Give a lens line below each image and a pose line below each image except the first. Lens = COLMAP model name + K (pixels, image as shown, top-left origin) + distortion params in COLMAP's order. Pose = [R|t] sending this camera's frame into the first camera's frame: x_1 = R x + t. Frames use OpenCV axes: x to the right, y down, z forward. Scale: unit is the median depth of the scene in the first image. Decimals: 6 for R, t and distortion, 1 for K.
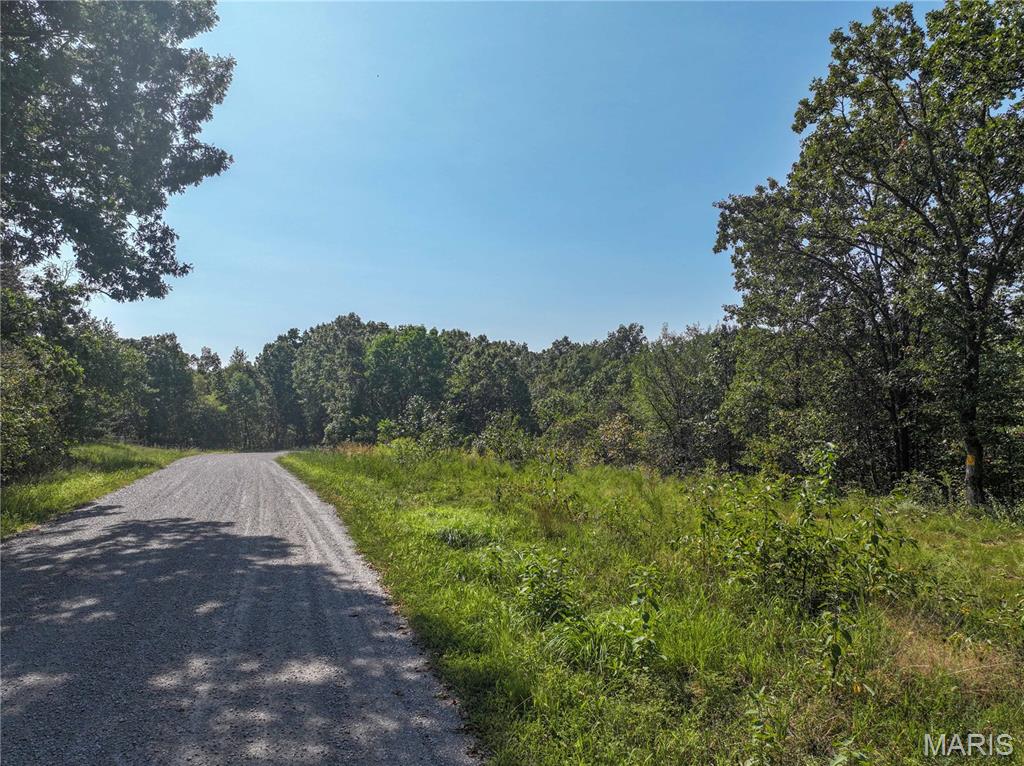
lens RADIAL K [[719.1, 0, 512.0], [0, 719.1, 383.0], [0, 0, 1]] dist [-0.004617, 0.025097]
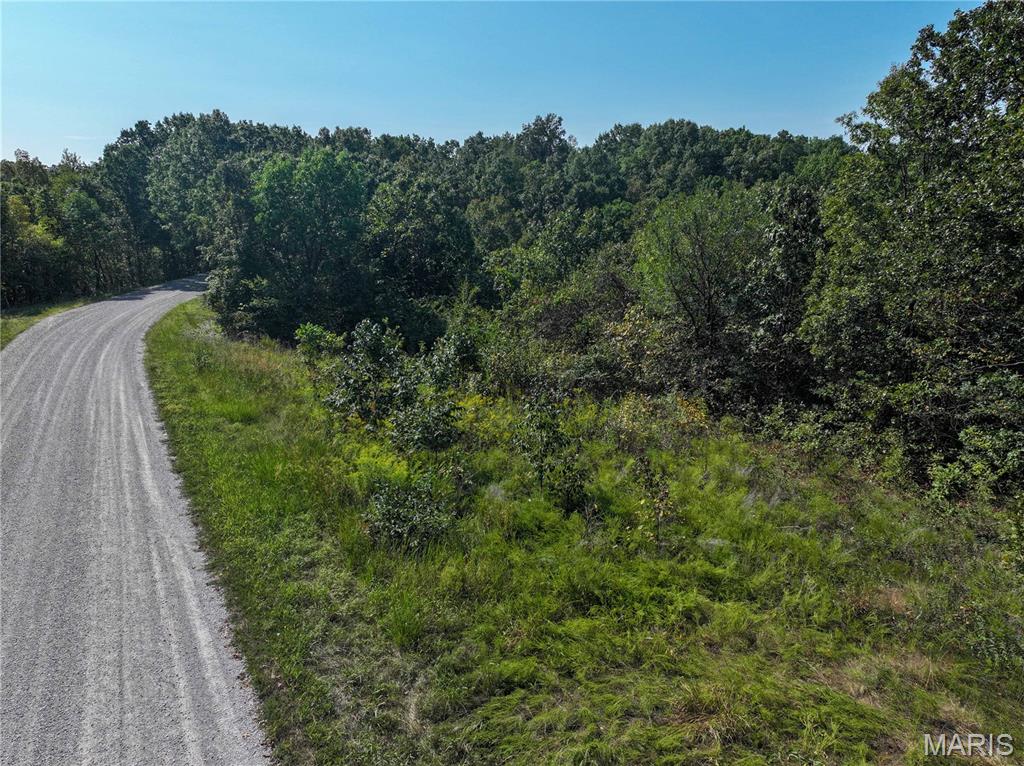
lens RADIAL K [[719.1, 0, 512.0], [0, 719.1, 383.0], [0, 0, 1]] dist [-0.004617, 0.025097]
pose [[0.988223, -0.035130, 0.148930, -0.032249], [-0.010156, 0.956085, 0.292912, -0.037196], [-0.152680, -0.290975, 0.944469, 0.114676]]
